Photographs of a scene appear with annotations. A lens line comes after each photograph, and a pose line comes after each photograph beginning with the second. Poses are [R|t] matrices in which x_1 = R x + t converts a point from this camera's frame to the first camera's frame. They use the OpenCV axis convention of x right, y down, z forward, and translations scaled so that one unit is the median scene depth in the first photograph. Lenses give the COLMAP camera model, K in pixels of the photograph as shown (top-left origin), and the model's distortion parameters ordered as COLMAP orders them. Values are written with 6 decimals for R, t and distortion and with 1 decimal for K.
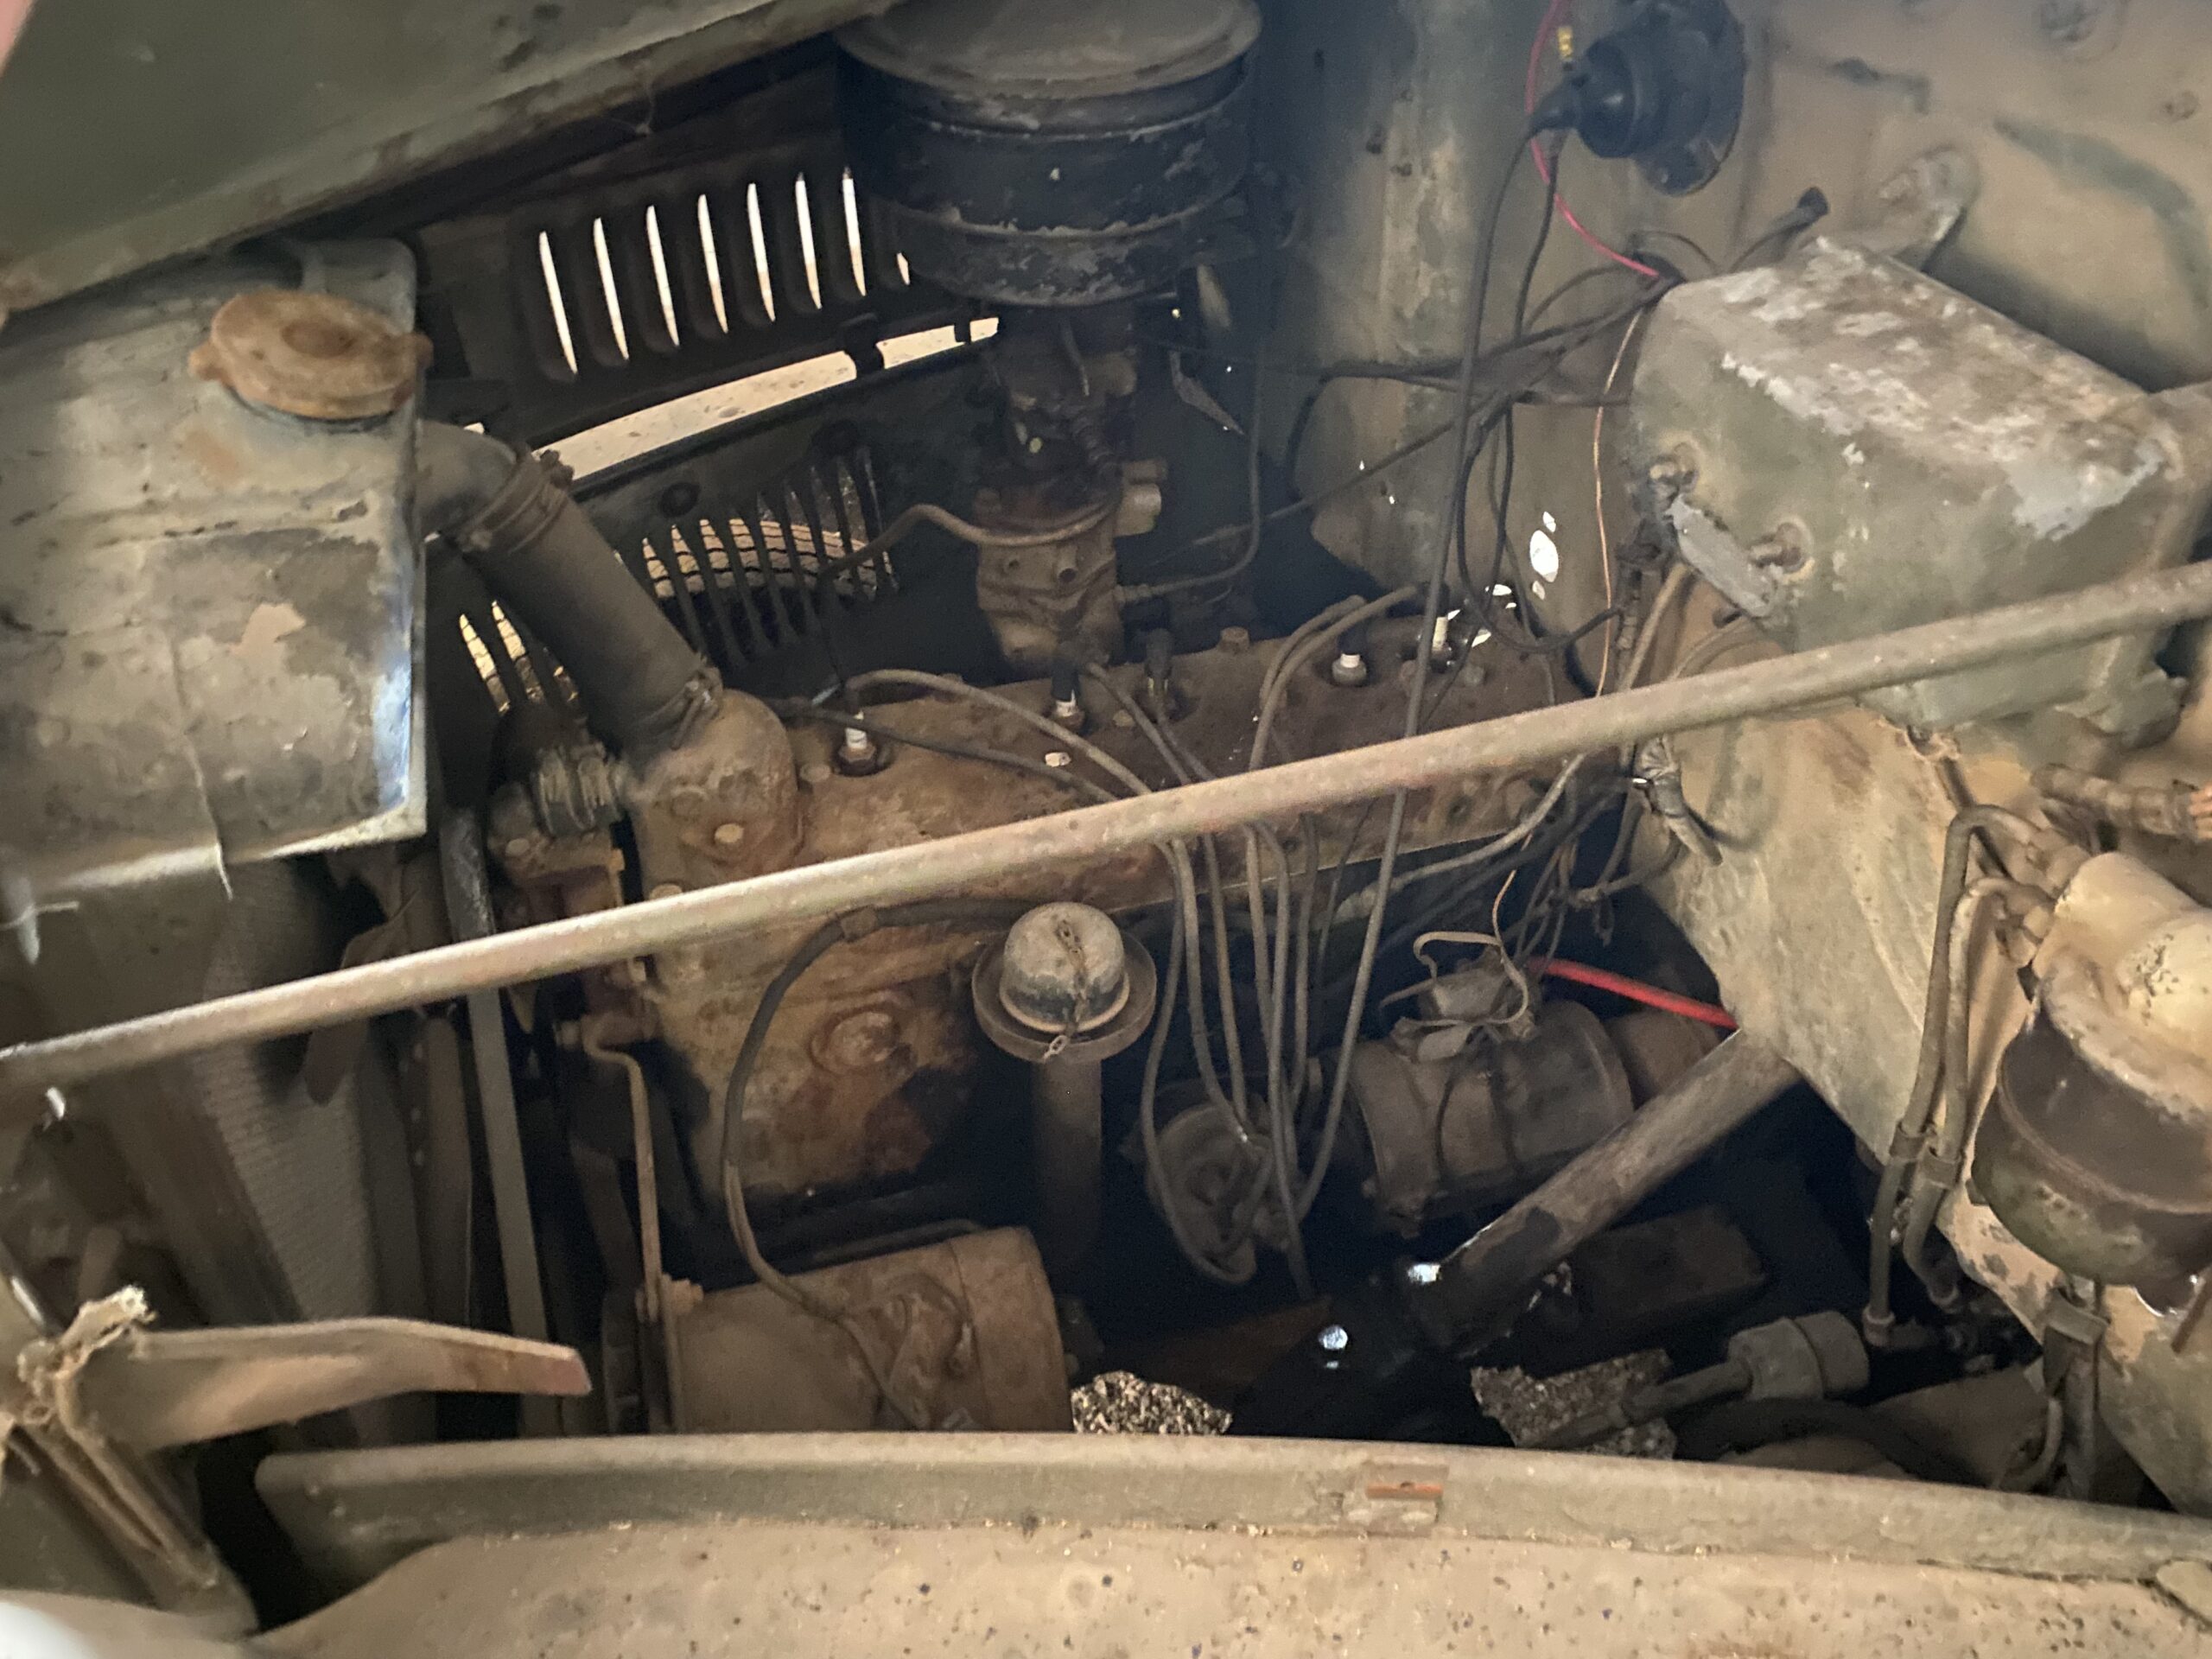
lens RADIAL K [[1686.8, 0, 1107.9], [0, 1686.8, 833.2], [0, 0, 1]] dist [-0.000664, 0.016292]
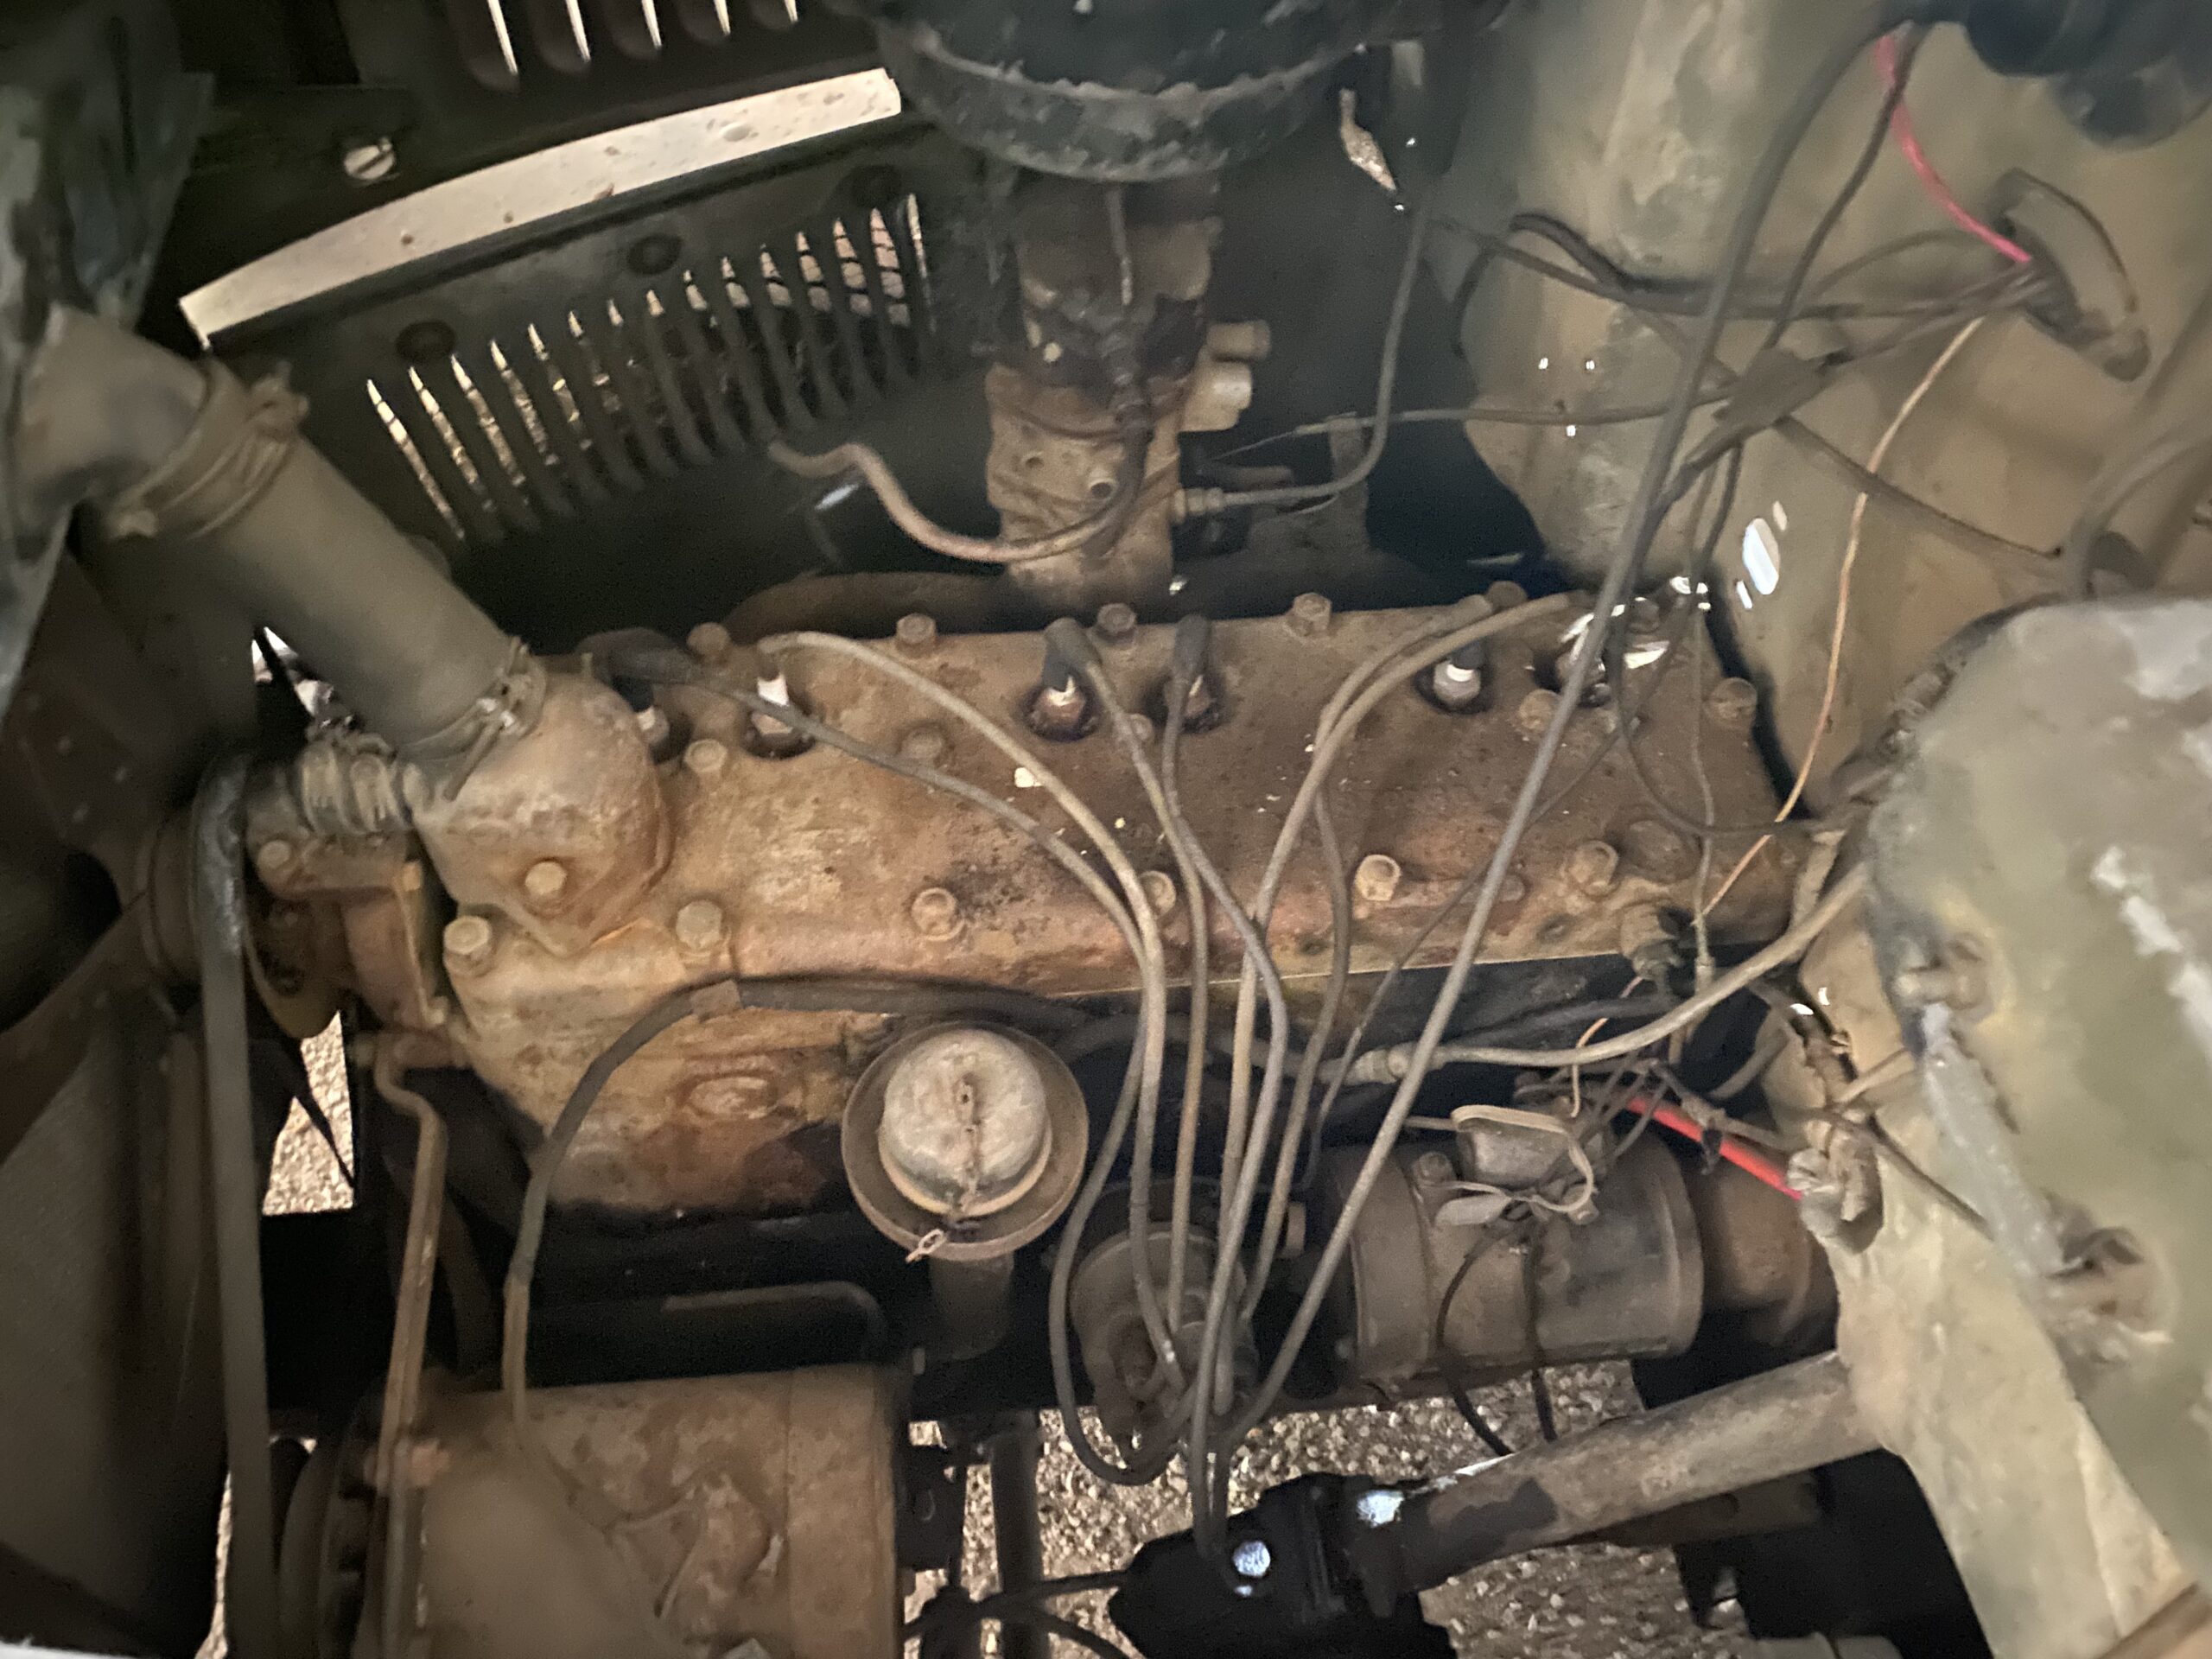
lens RADIAL K [[1698.9, 0, 1102.2], [0, 1698.9, 833.4], [0, 0, 1]] dist [-0.044728, 0.066132]
pose [[0.983501, 0.166161, -0.071522, 0.063134], [-0.143730, 0.957827, 0.248814, -0.225705], [0.109849, -0.234429, 0.965907, 0.290416]]
